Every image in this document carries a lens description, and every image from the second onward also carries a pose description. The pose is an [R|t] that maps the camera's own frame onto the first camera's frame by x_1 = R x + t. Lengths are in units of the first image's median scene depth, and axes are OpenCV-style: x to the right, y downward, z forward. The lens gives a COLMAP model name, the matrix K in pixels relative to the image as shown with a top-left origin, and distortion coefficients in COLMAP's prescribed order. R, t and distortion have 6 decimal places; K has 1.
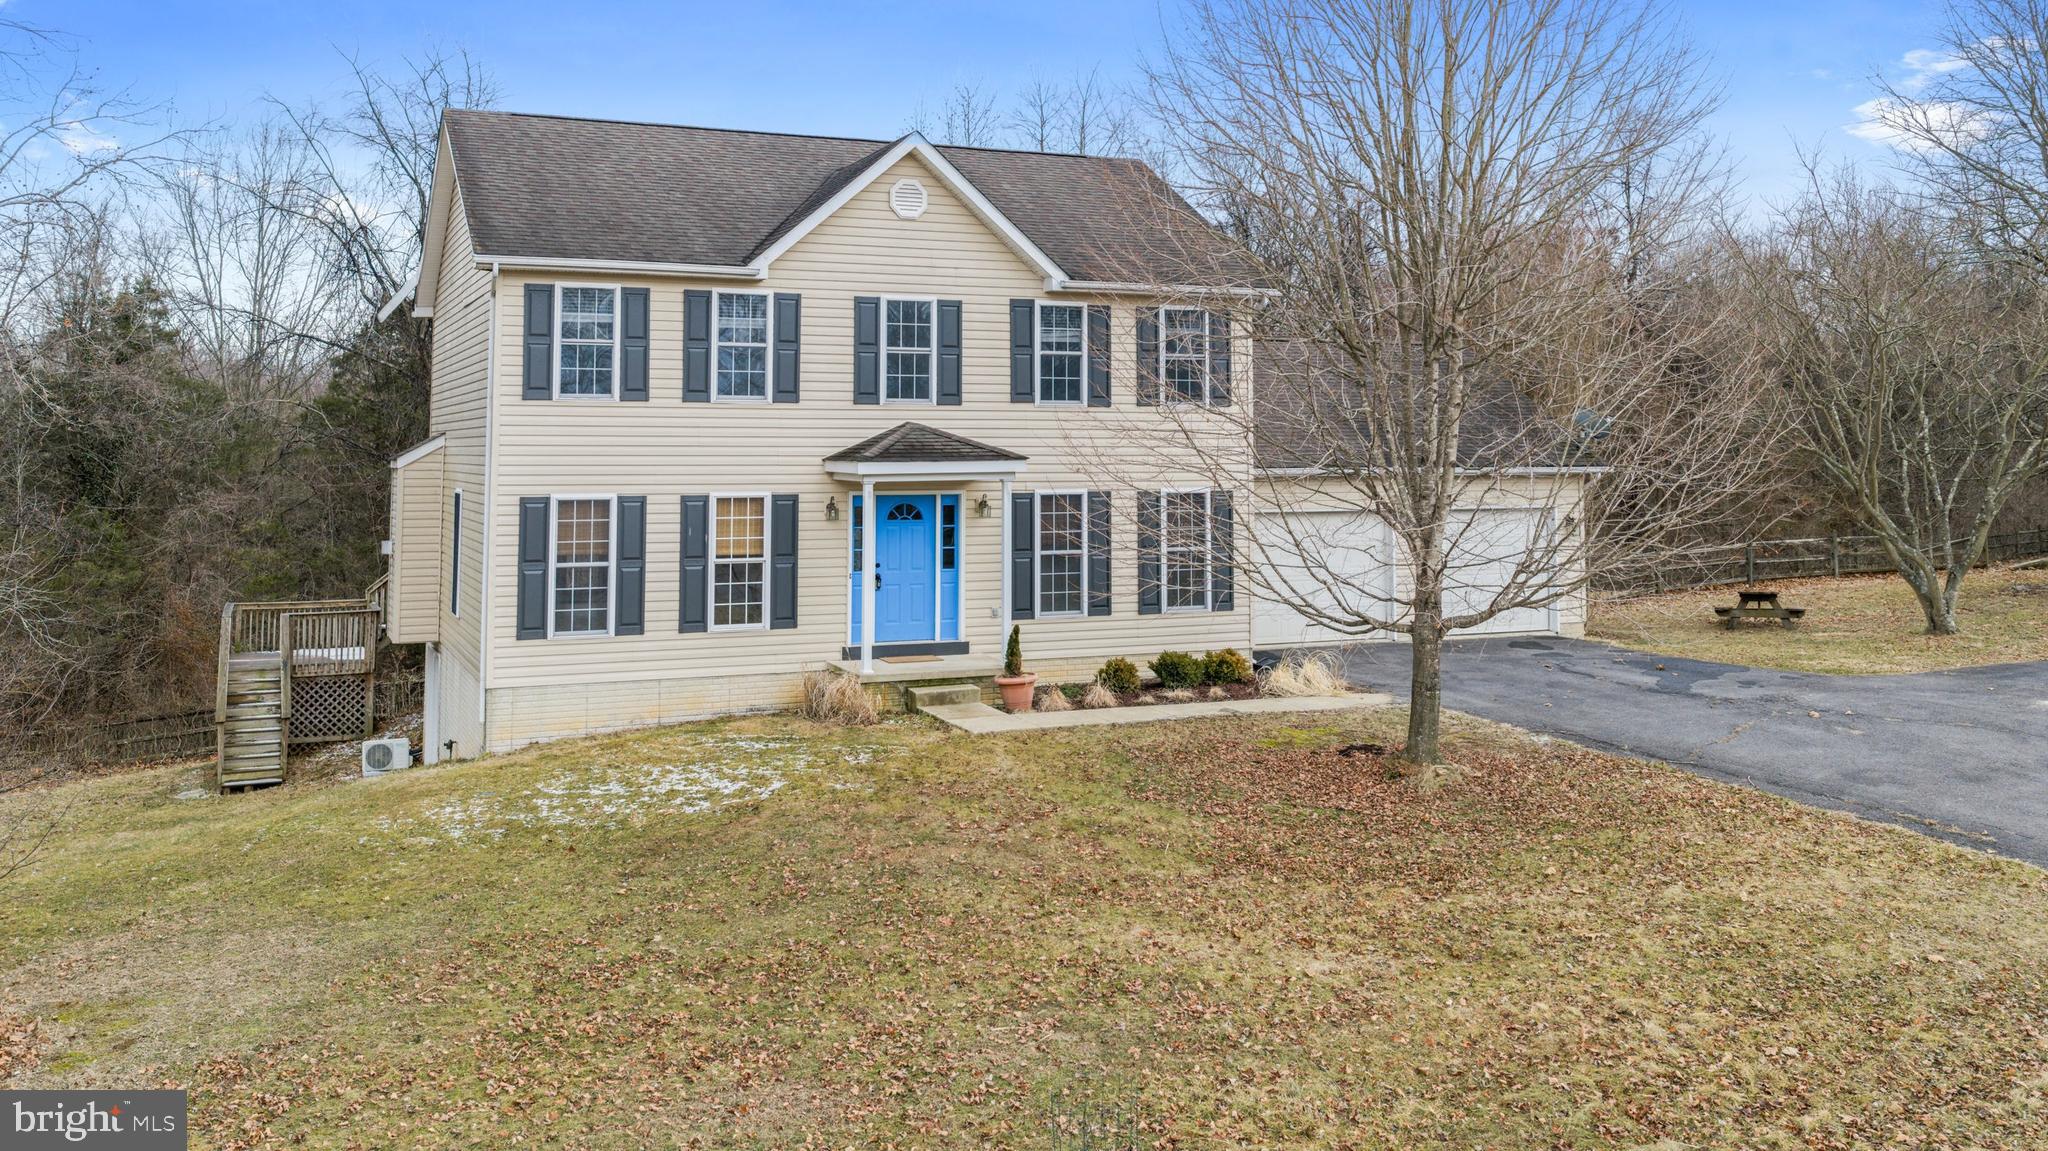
lens RADIAL K [[1680.6, 0, 1038.4], [0, 1680.6, 583.0], [0, 0, 1]] dist [0.006353, -0.015712]
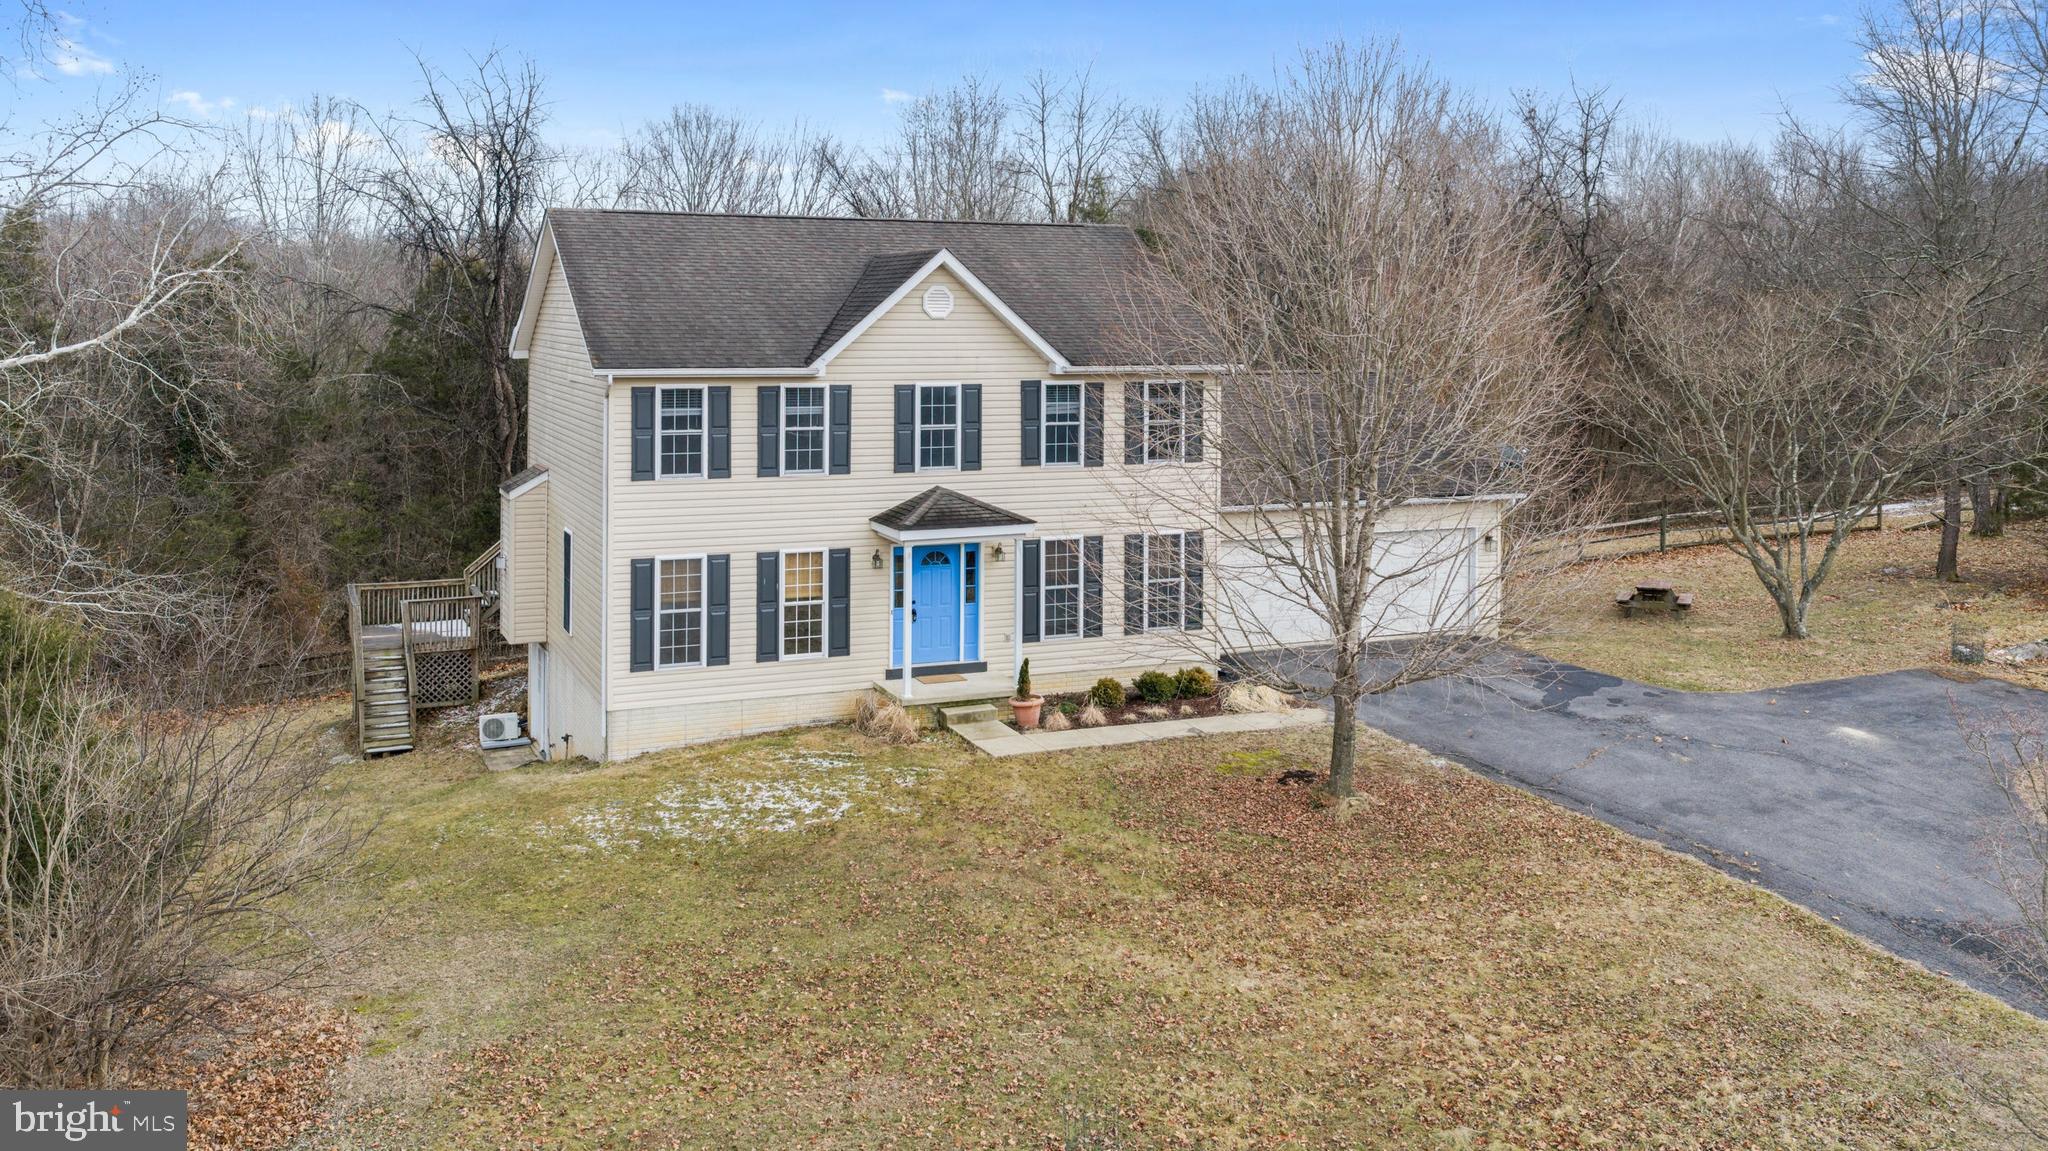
lens RADIAL K [[1680.6, 0, 1015.2], [0, 1680.6, 565.3], [0, 0, 1]] dist [0.006353, -0.015712]
pose [[0.999968, 0.004351, -0.006644, -0.015358], [-0.003755, 0.996183, 0.087214, -0.174901], [0.006998, -0.087186, 0.996167, -0.274078]]
